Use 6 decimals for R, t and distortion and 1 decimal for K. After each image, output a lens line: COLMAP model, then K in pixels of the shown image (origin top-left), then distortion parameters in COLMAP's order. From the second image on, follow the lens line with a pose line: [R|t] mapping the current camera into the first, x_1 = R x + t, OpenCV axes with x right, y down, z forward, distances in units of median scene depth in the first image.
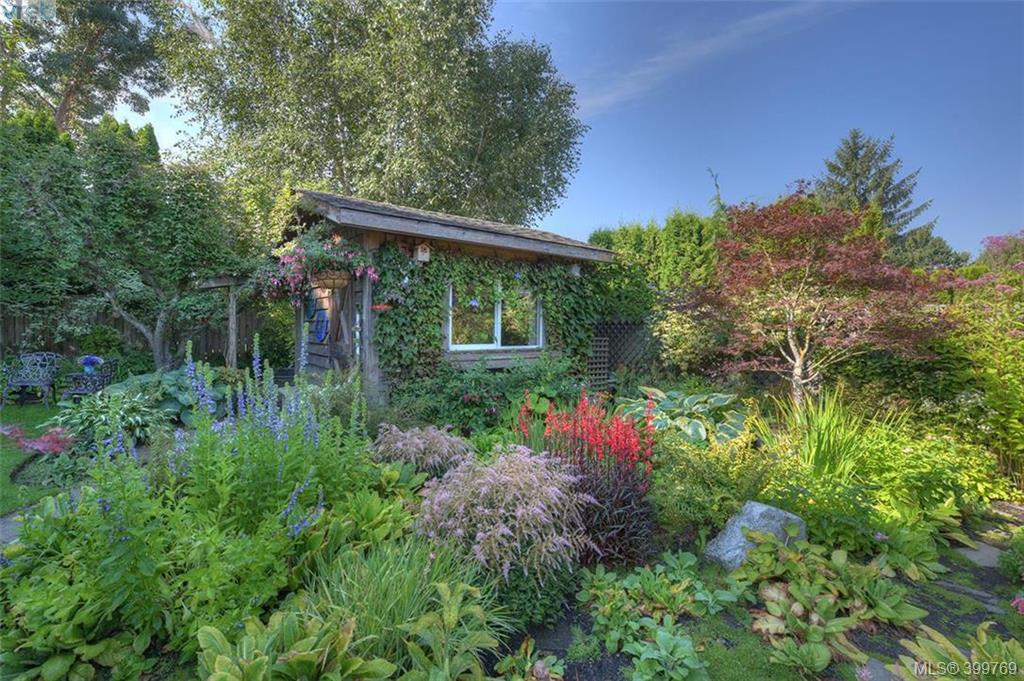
lens RADIAL K [[460.5, 0, 512.0], [0, 460.5, 340.5], [0, 0, 1]] dist [-0.000040, -0.000054]
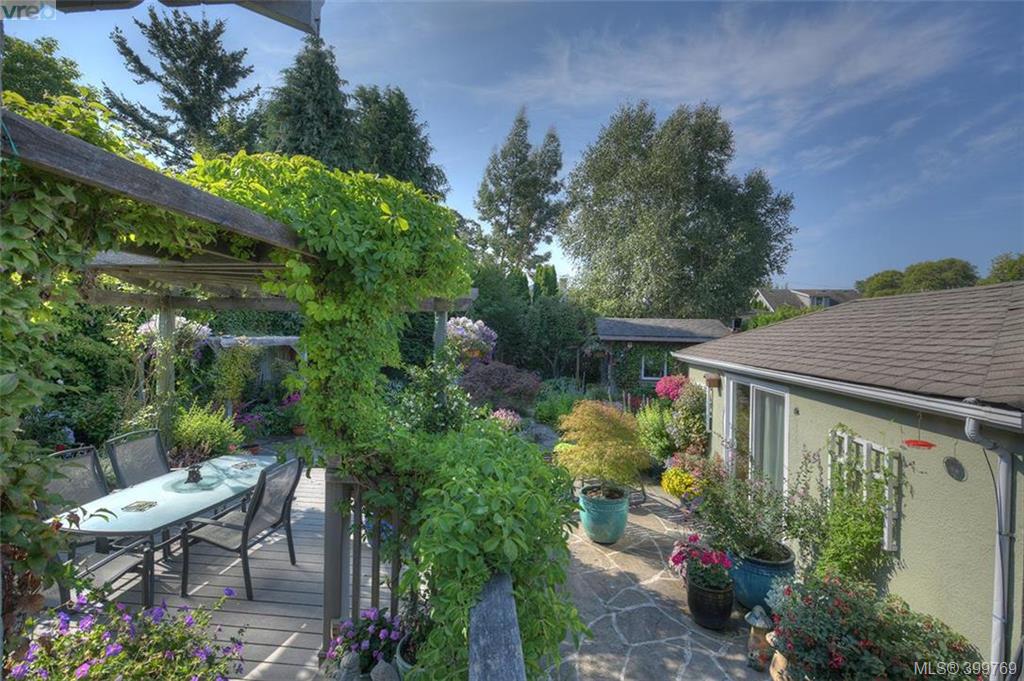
lens RADIAL K [[460.5, 0, 512.0], [0, 460.5, 340.5], [0, 0, 1]] dist [-0.000040, -0.000054]
pose [[0.742984, 0.018690, -0.669048, 0.789160], [-0.032963, 0.999419, -0.008687, -0.112090], [0.668497, 0.028508, 0.743168, -1.093962]]
